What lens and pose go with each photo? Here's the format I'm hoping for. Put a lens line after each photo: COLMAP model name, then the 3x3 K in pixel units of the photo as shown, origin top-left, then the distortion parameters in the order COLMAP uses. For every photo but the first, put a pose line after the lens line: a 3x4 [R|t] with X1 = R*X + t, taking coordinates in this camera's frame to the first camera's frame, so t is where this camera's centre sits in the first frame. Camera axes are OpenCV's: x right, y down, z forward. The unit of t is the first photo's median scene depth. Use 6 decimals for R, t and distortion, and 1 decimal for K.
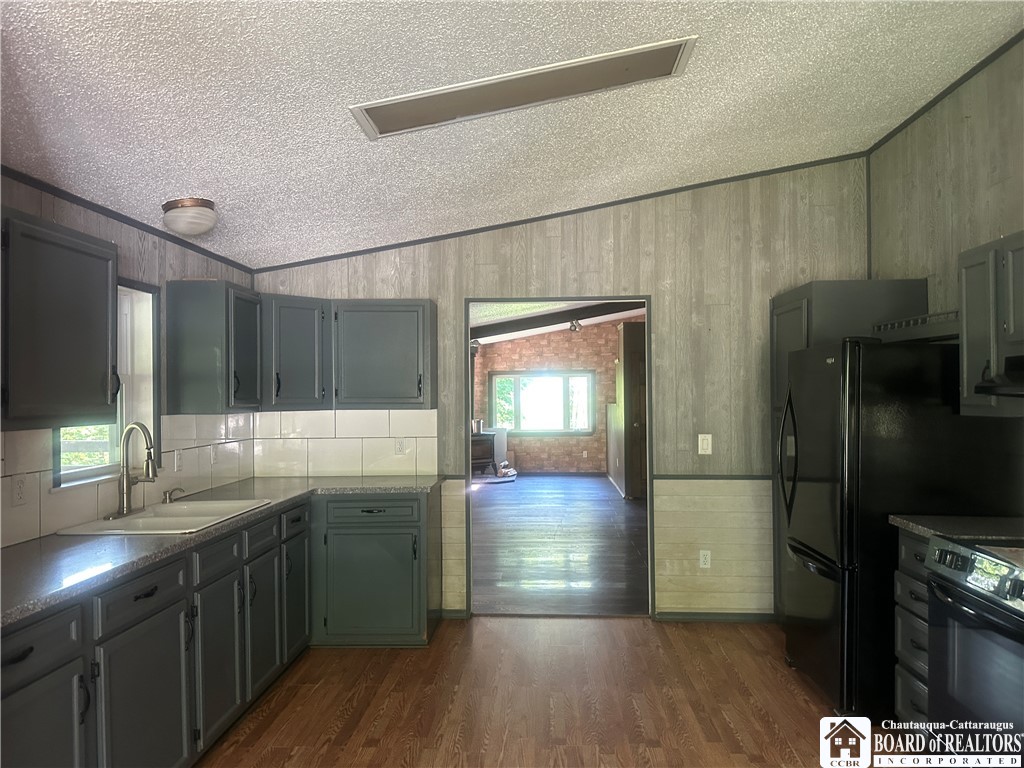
lens RADIAL K [[716.9, 0, 511.3], [0, 716.9, 390.7], [0, 0, 1]] dist [0.017247, -0.006523]
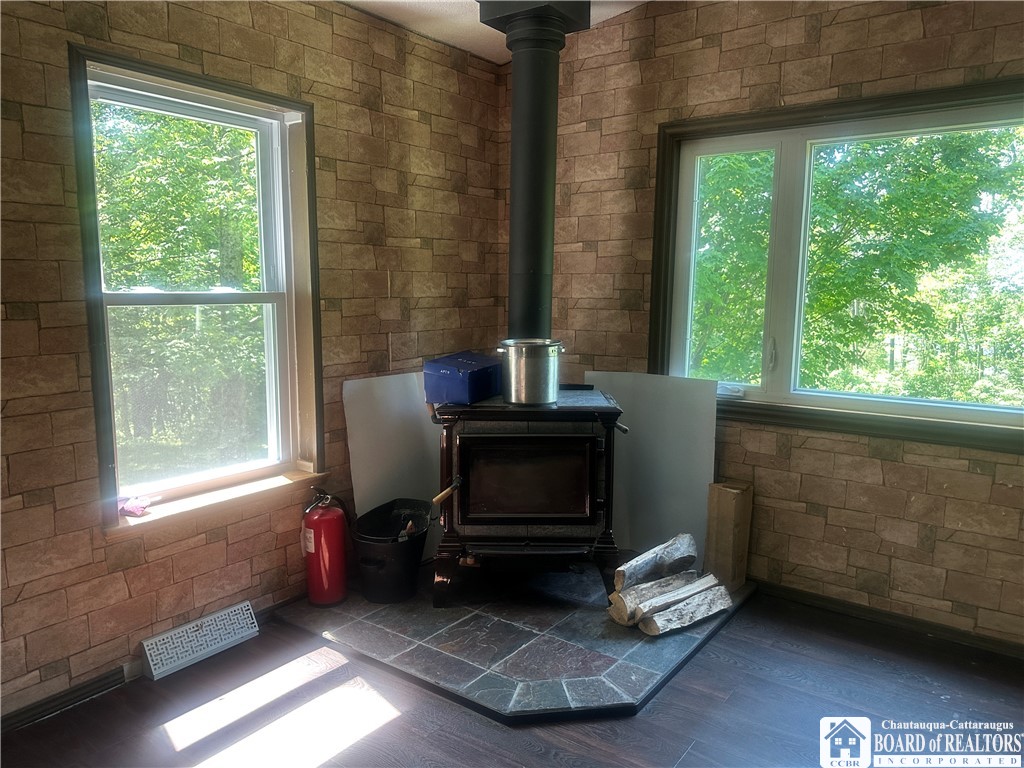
lens RADIAL K [[716.9, 0, 520.9], [0, 716.9, 387.5], [0, 0, 1]] dist [0.017247, -0.006523]
pose [[0.835003, 0.096429, -0.541730, 0.063074], [-0.011932, 0.987466, 0.157379, 0.019898], [0.550116, -0.124948, 0.825688, 0.783558]]
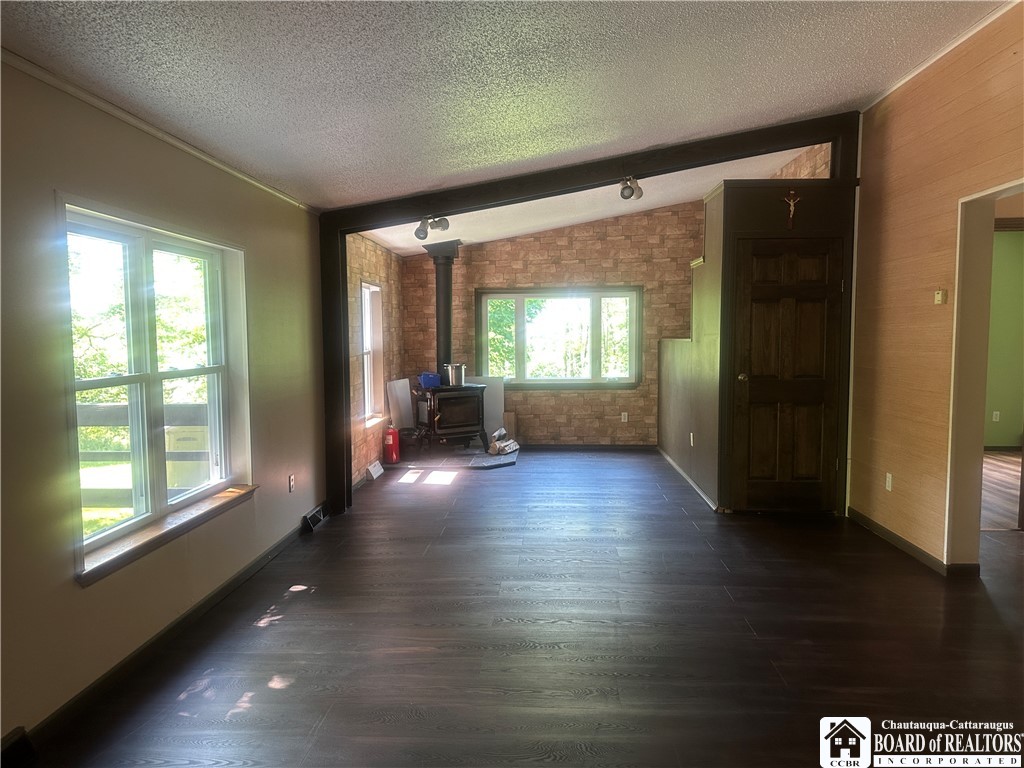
lens RADIAL K [[716.9, 0, 507.9], [0, 716.9, 388.9], [0, 0, 1]] dist [0.017247, -0.006523]
pose [[0.999972, 0.002061, -0.007154, 0.002154], [-0.001448, 0.996415, 0.084589, 0.008434], [0.007302, -0.084576, 0.996390, 0.355857]]
